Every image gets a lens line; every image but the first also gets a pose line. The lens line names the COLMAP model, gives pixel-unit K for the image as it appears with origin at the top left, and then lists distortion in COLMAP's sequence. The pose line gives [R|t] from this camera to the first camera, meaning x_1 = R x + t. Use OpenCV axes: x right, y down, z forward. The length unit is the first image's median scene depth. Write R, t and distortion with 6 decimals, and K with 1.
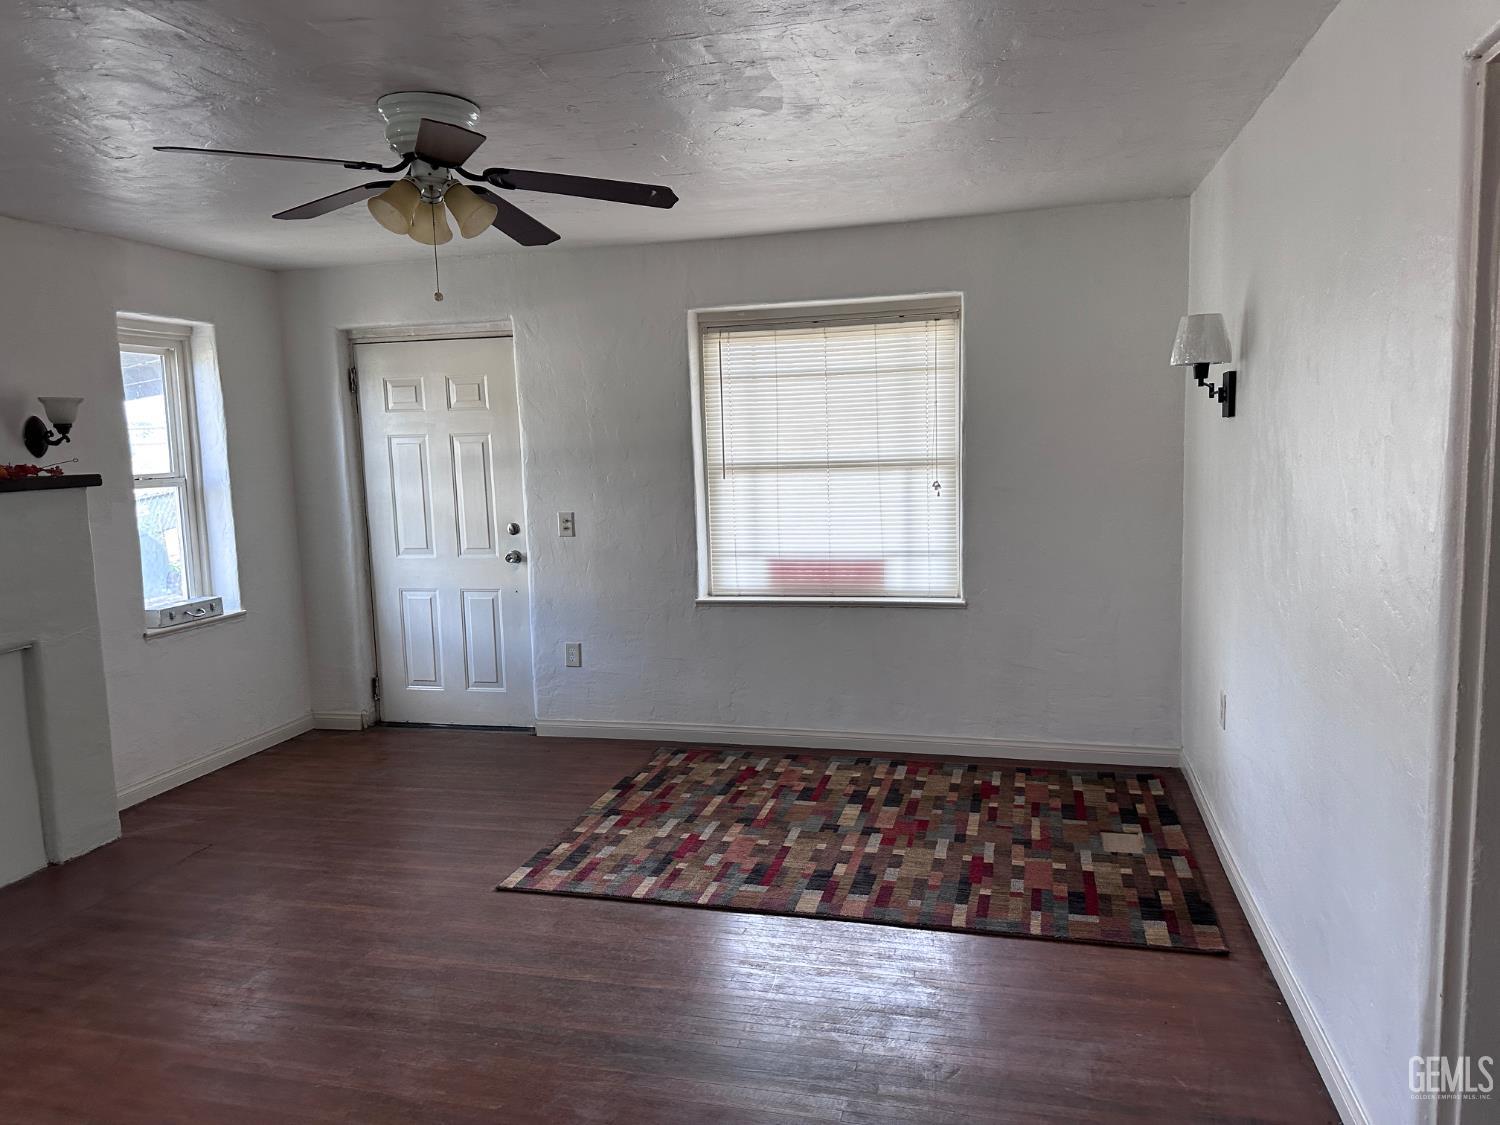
lens RADIAL K [[1057.0, 0, 757.7], [0, 1057.0, 559.7], [0, 0, 1]] dist [0.116651, -0.190423]
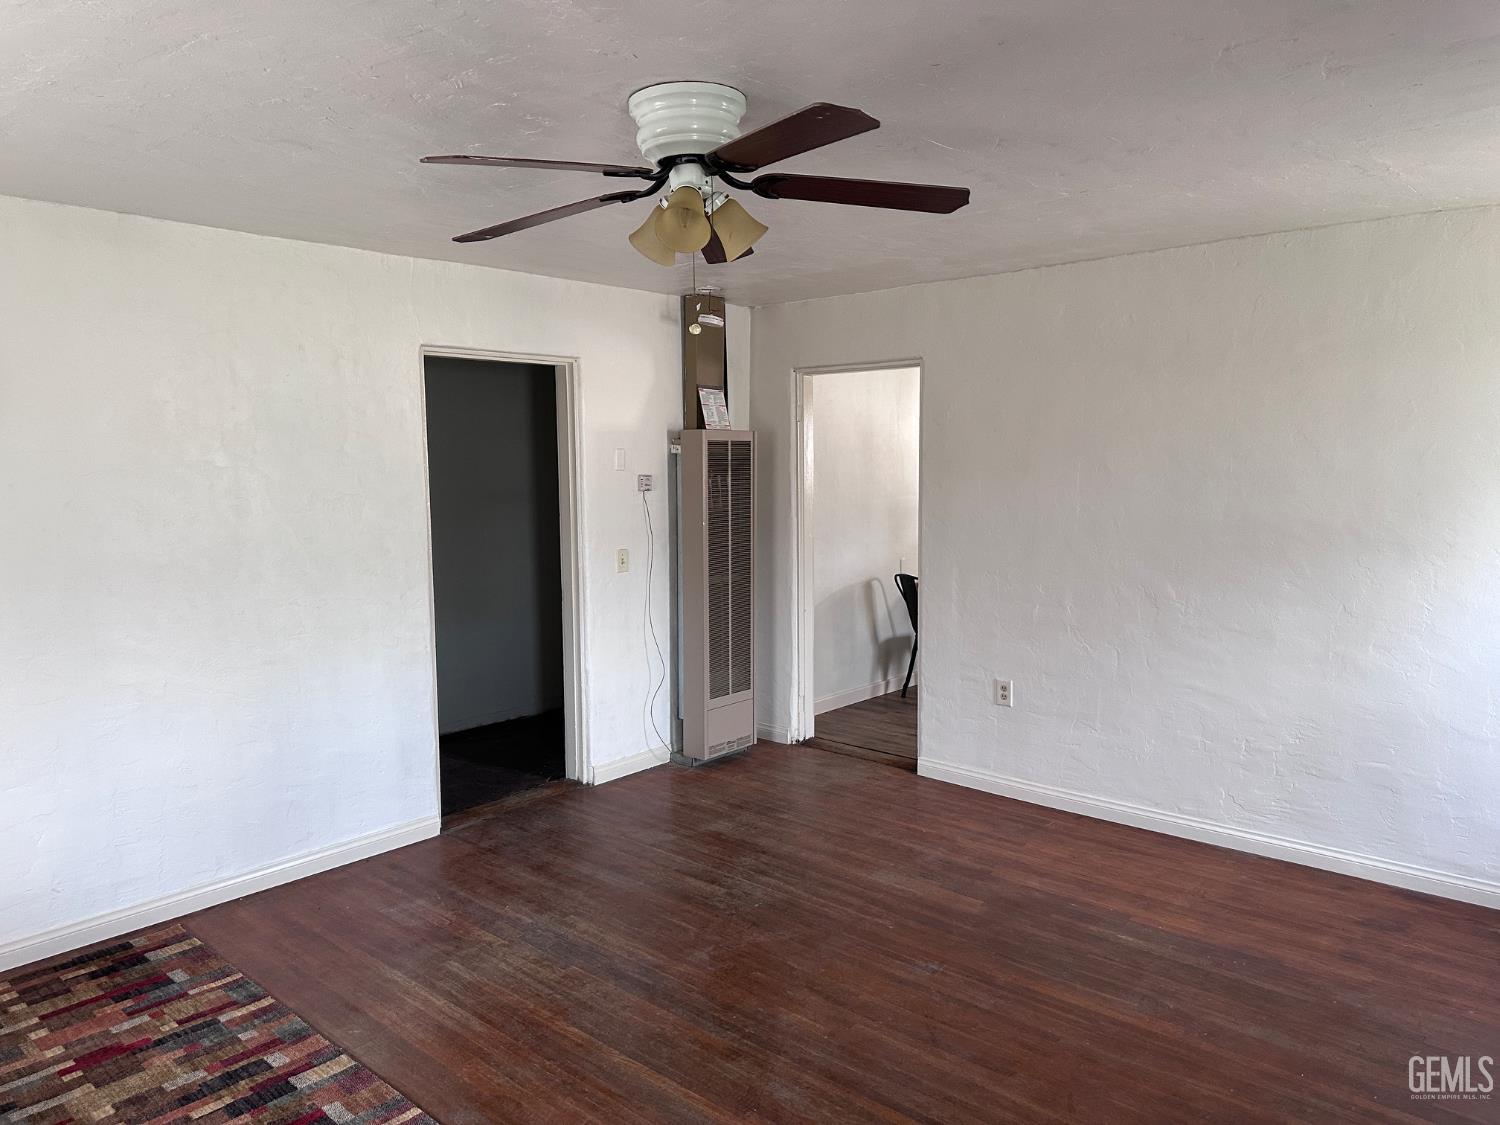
lens RADIAL K [[1064.4, 0, 750.0], [0, 1064.4, 562.5], [0, 0, 1]] dist [0.106013, -0.116639]
pose [[-0.884516, -0.010025, 0.466402, -0.509235], [0.088686, 0.977924, 0.189209, -0.153684], [-0.458003, 0.208722, -0.864100, 1.216034]]
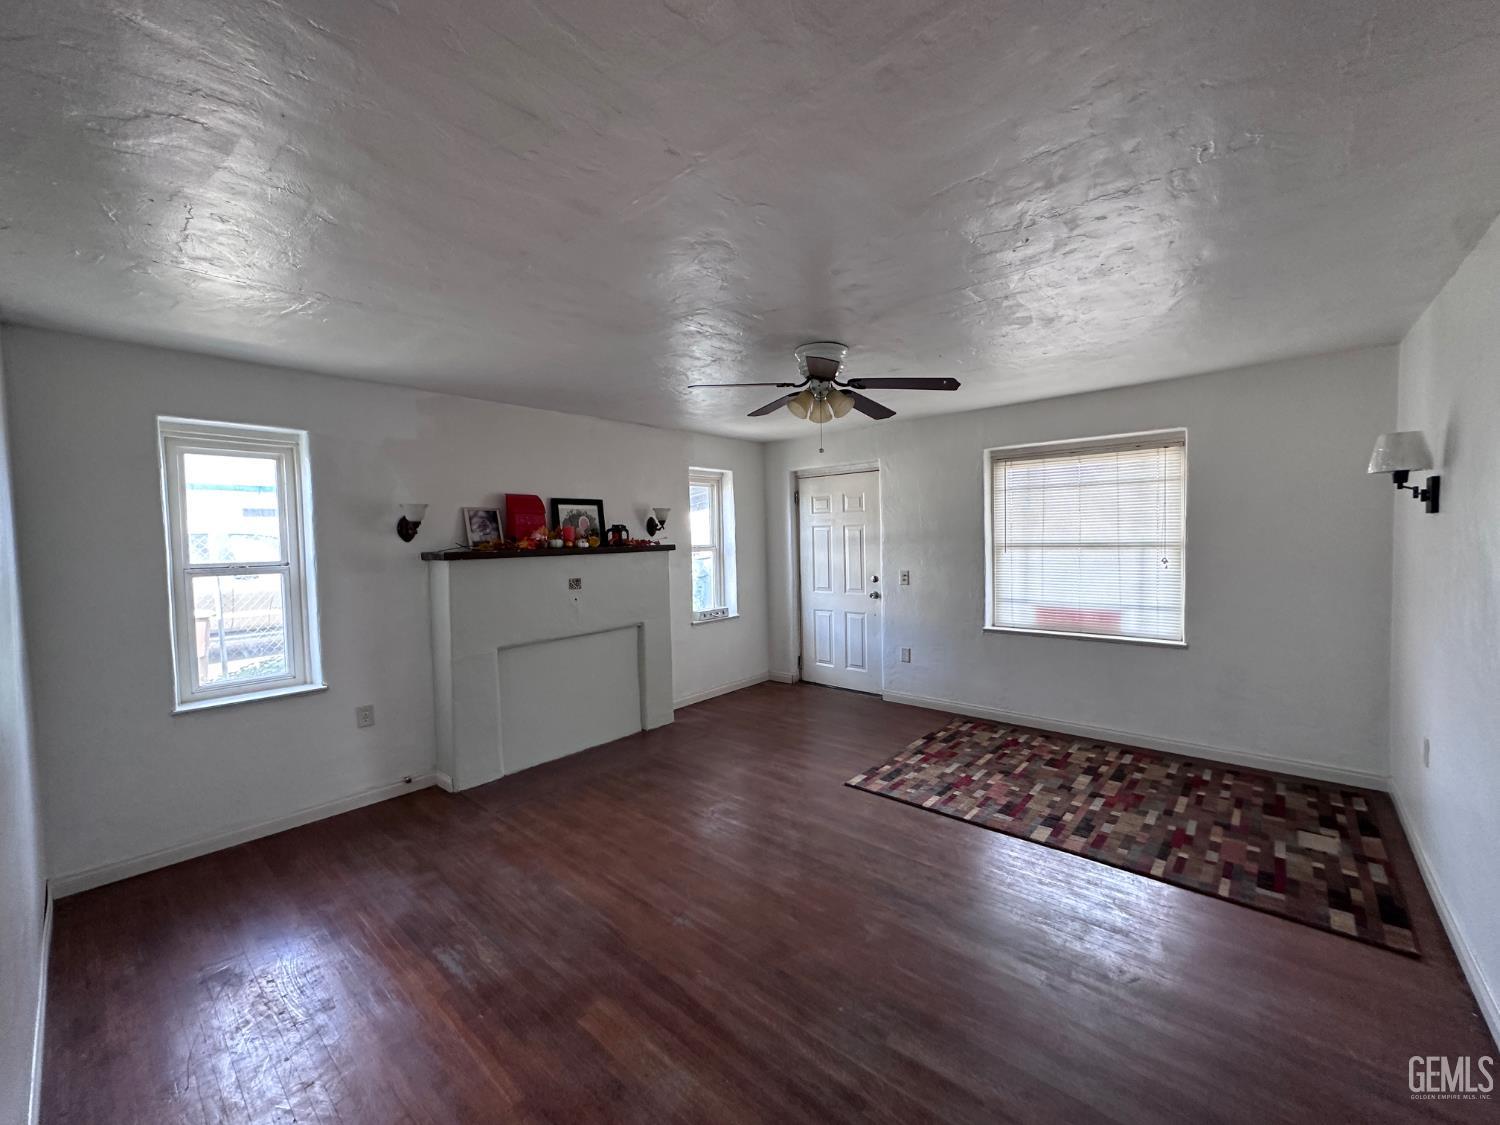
lens RADIAL K [[605.6, 0, 750.0], [0, 605.6, 562.5], [0, 0, 1]] dist [-0.002338, 0.001984]
pose [[0.891903, 0.029425, -0.451269, 0.045552], [-0.055174, 0.997507, -0.044005, -0.001389], [0.448849, 0.064146, 0.891302, 0.023494]]
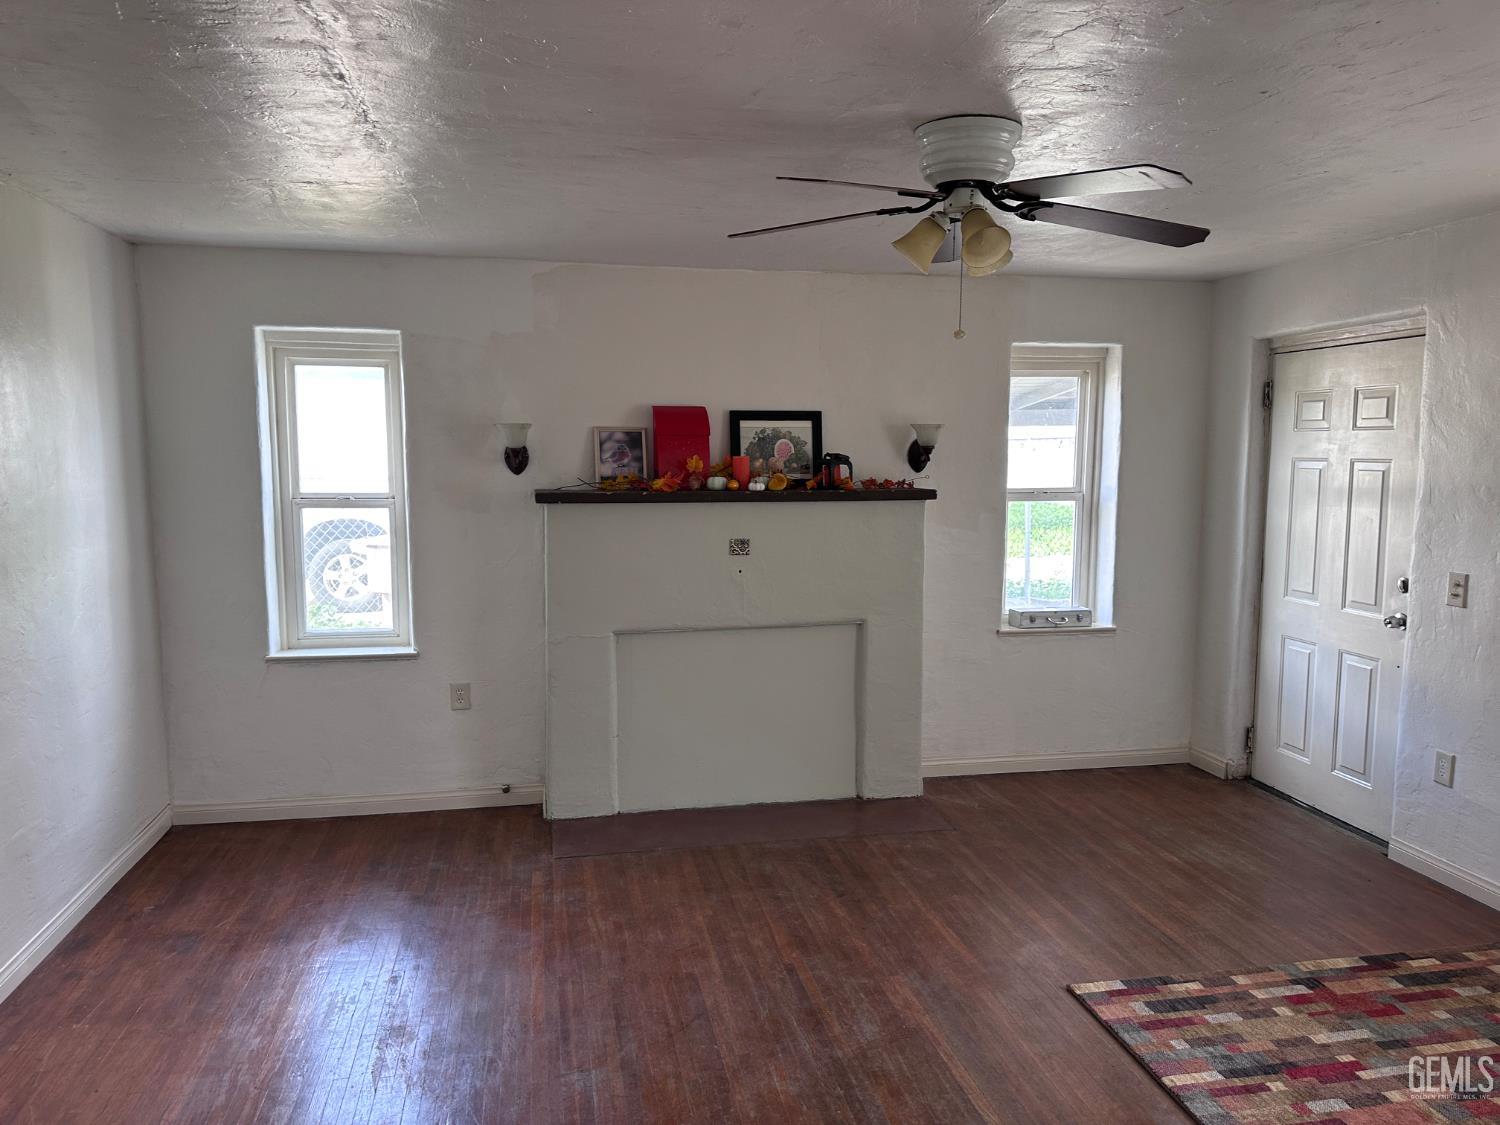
lens RADIAL K [[1064.4, 0, 750.0], [0, 1064.4, 562.5], [0, 0, 1]] dist [0.106013, -0.116639]
pose [[0.425548, 0.127262, -0.895943, 0.347273], [-0.116038, 0.989563, 0.085445, -0.074082], [0.897465, 0.067603, 0.435874, 0.301240]]
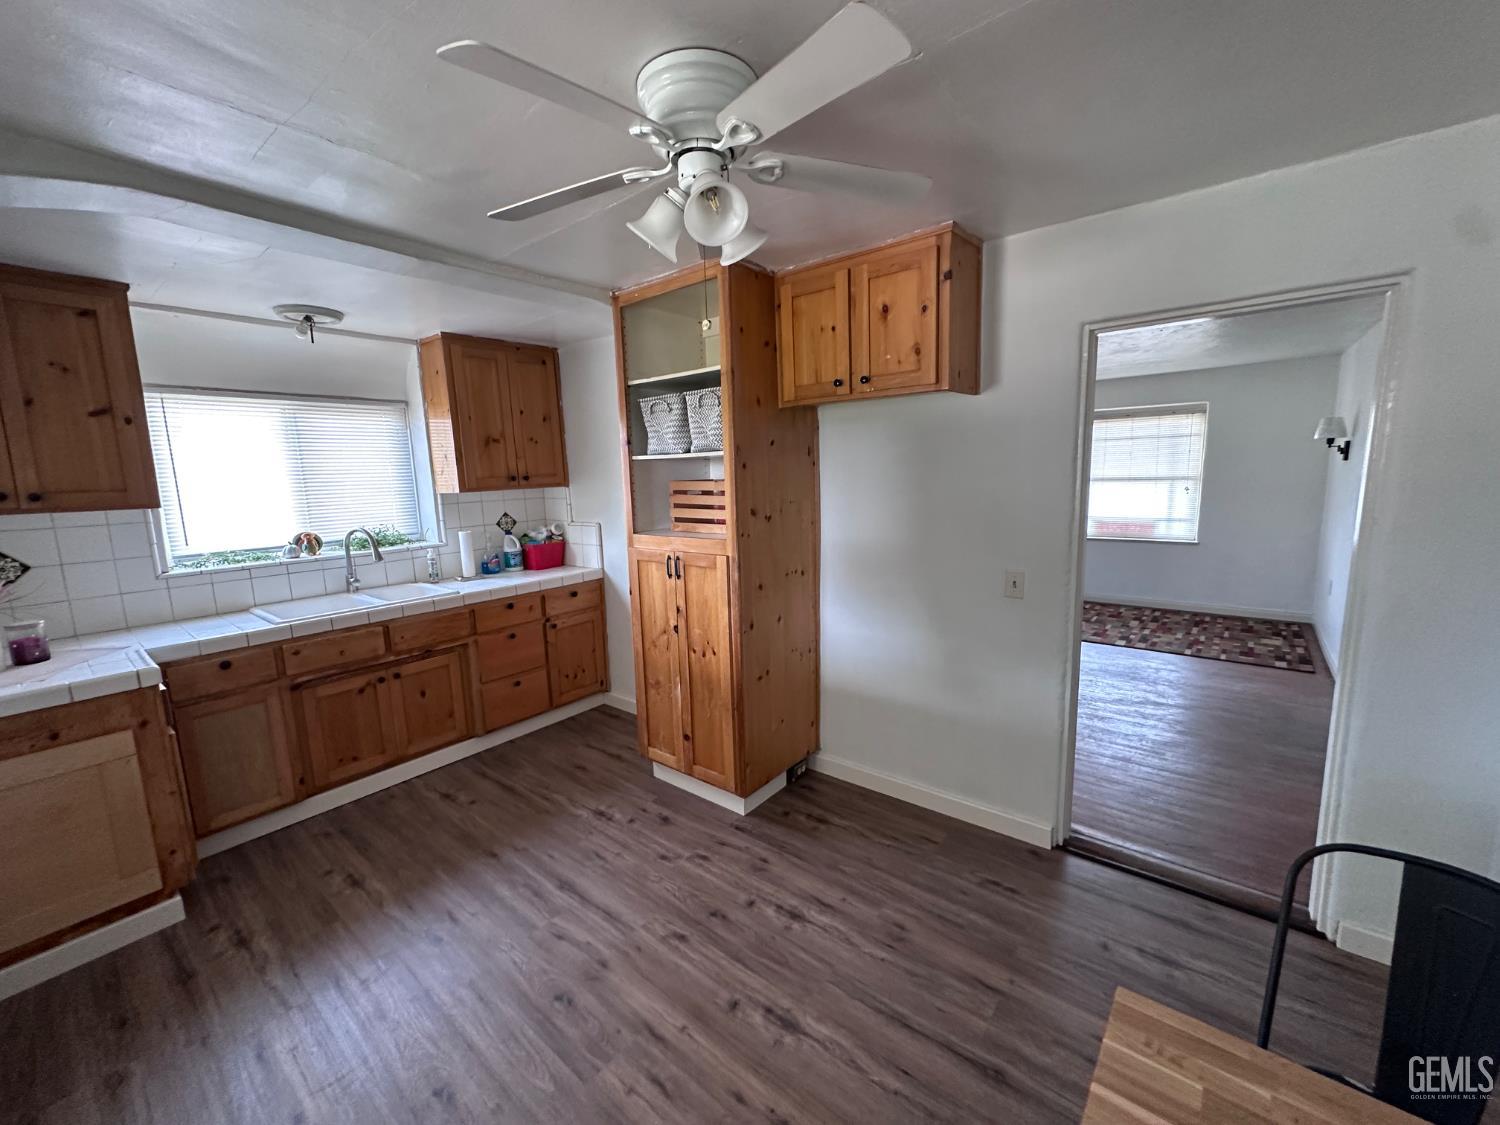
lens RADIAL K [[605.6, 0, 750.0], [0, 605.6, 562.5], [0, 0, 1]] dist [-0.002338, 0.001984]
pose [[0.908156, 0.066633, -0.413295, -0.148935], [-0.046508, 0.997199, 0.058579, 0.060095], [0.416040, -0.033977, 0.908711, -0.624288]]
